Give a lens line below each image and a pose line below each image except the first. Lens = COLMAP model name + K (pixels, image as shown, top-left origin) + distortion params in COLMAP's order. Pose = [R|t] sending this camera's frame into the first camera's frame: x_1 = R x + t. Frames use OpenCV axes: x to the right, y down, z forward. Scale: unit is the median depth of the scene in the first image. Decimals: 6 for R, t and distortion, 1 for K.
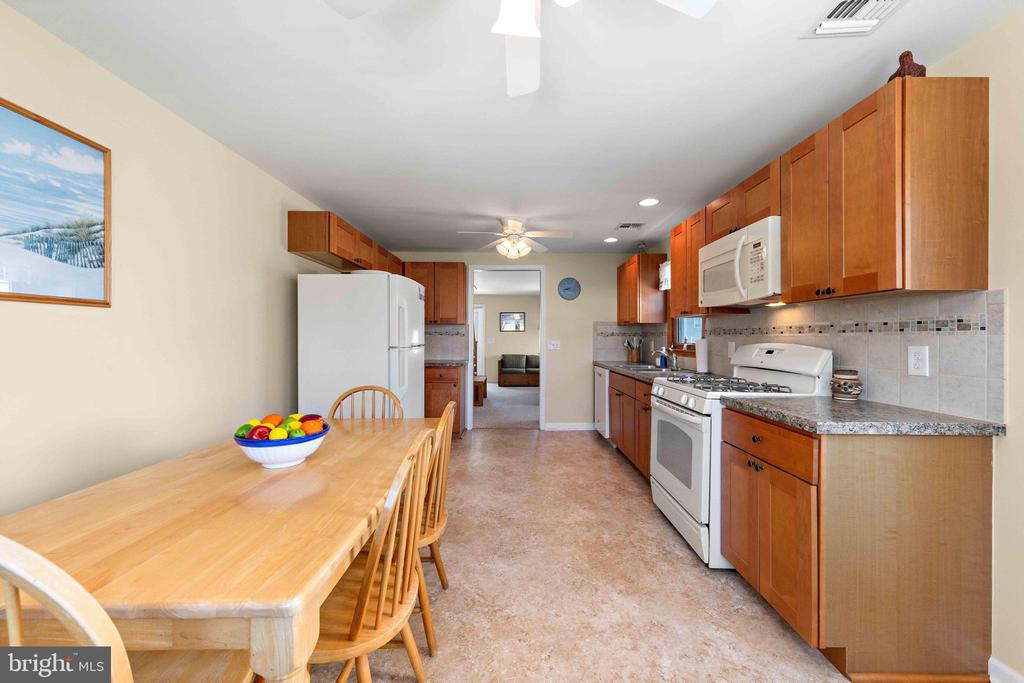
lens RADIAL K [[386.5, 0, 515.9], [0, 386.5, 337.6], [0, 0, 1]] dist [-0.000328, -0.000022]
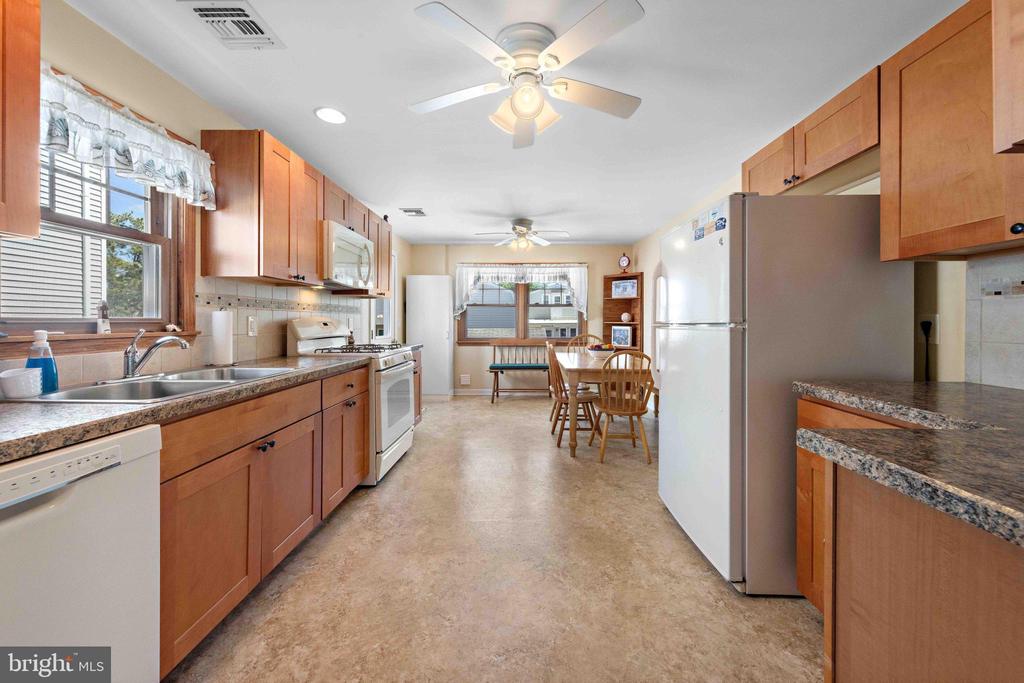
lens RADIAL K [[374.6, 0, 505.0], [0, 374.6, 321.1], [0, 0, 1]] dist [0.002872, -0.000535]
pose [[-0.998576, -0.005832, 0.053035, -0.008944], [-0.005964, 0.999979, -0.002332, 0.025565], [-0.053020, -0.002645, -0.998590, 2.194766]]
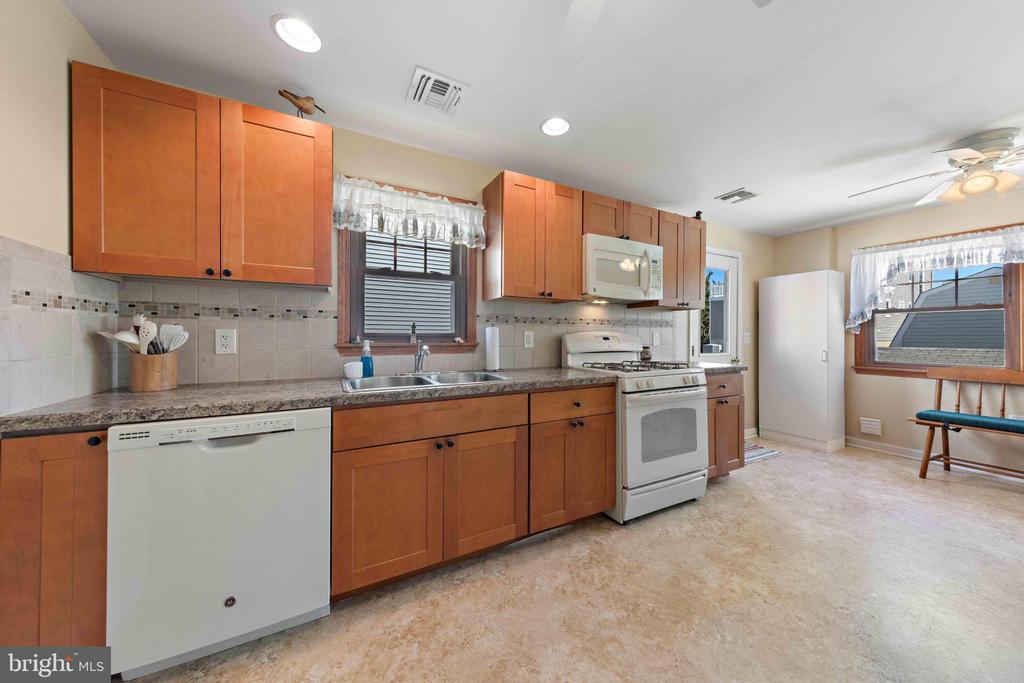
lens RADIAL K [[342.7, 0, 520.1], [0, 342.7, 333.2], [0, 0, 1]] dist [0.006978, 0.000016]
pose [[-0.465931, -0.001845, 0.884819, -0.223858], [-0.007412, 0.999971, -0.001818, 0.023486], [-0.884790, -0.007406, -0.465931, 1.768346]]
